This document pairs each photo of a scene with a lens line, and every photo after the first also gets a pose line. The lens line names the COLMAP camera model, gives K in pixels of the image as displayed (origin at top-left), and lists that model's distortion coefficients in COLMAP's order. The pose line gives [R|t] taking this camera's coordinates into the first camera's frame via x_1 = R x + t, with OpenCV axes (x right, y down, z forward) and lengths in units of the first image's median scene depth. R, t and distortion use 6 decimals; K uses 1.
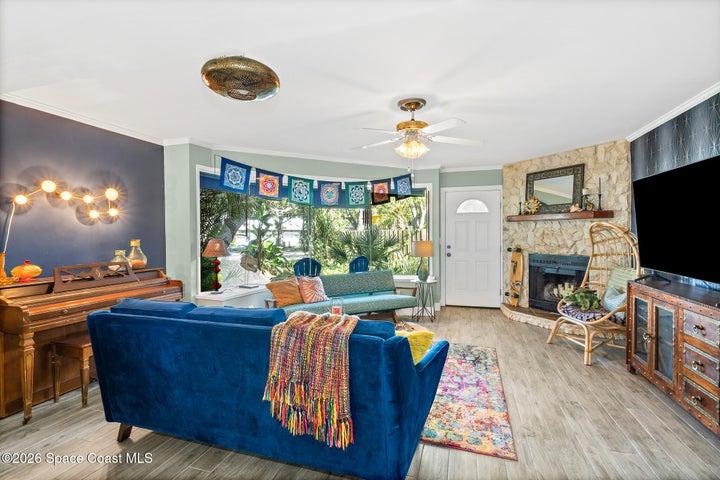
lens RADIAL K [[343.2, 0, 357.6], [0, 343.2, 237.2], [0, 0, 1]] dist [-0.006132, -0.001838]
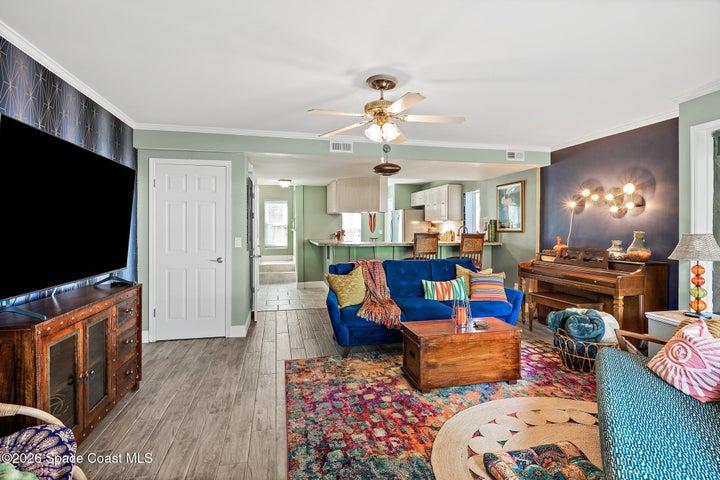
lens RADIAL K [[343.2, 0, 350.1], [0, 343.2, 229.7], [0, 0, 1]] dist [-0.006132, -0.001838]
pose [[-0.869053, 0.010509, -0.494607, 0.430052], [0.002112, 0.999844, 0.017533, -0.012703], [0.494714, 0.014192, -0.868940, 1.108291]]
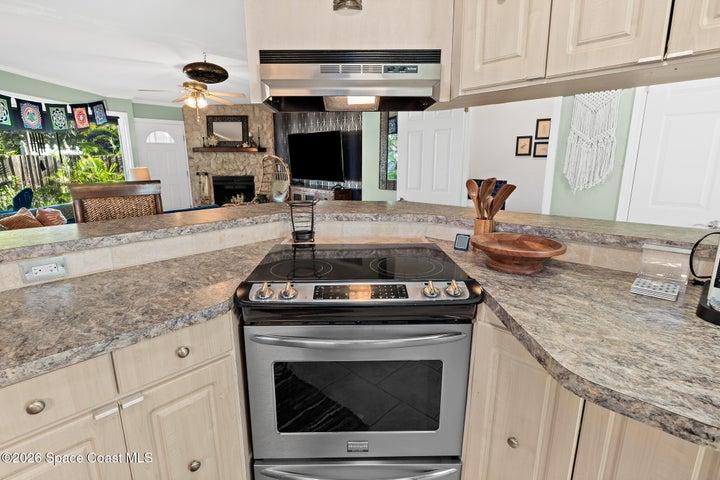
lens RADIAL K [[343.2, 0, 357.6], [0, 343.2, 241.3], [0, 0, 1]] dist [-0.006132, -0.001838]
pose [[0.434774, -0.203350, 0.877280, -0.594555], [0.004575, 0.974658, 0.223654, -0.003278], [-0.900528, -0.093226, 0.424686, -0.170676]]
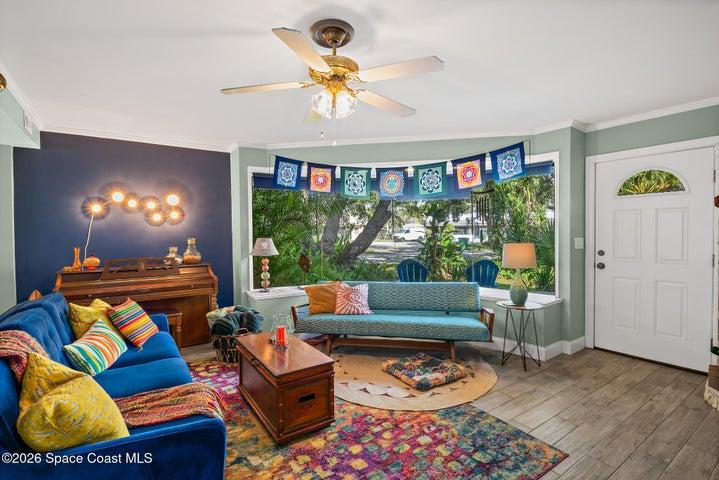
lens RADIAL K [[342.7, 0, 354.4], [0, 342.7, 238.9], [0, 0, 1]] dist [-0.006132, -0.001838]
pose [[0.791209, 0.012105, -0.611426, 0.374011], [-0.001454, 0.999838, 0.017913, -0.009169], [0.611544, -0.013284, 0.791099, 0.326808]]
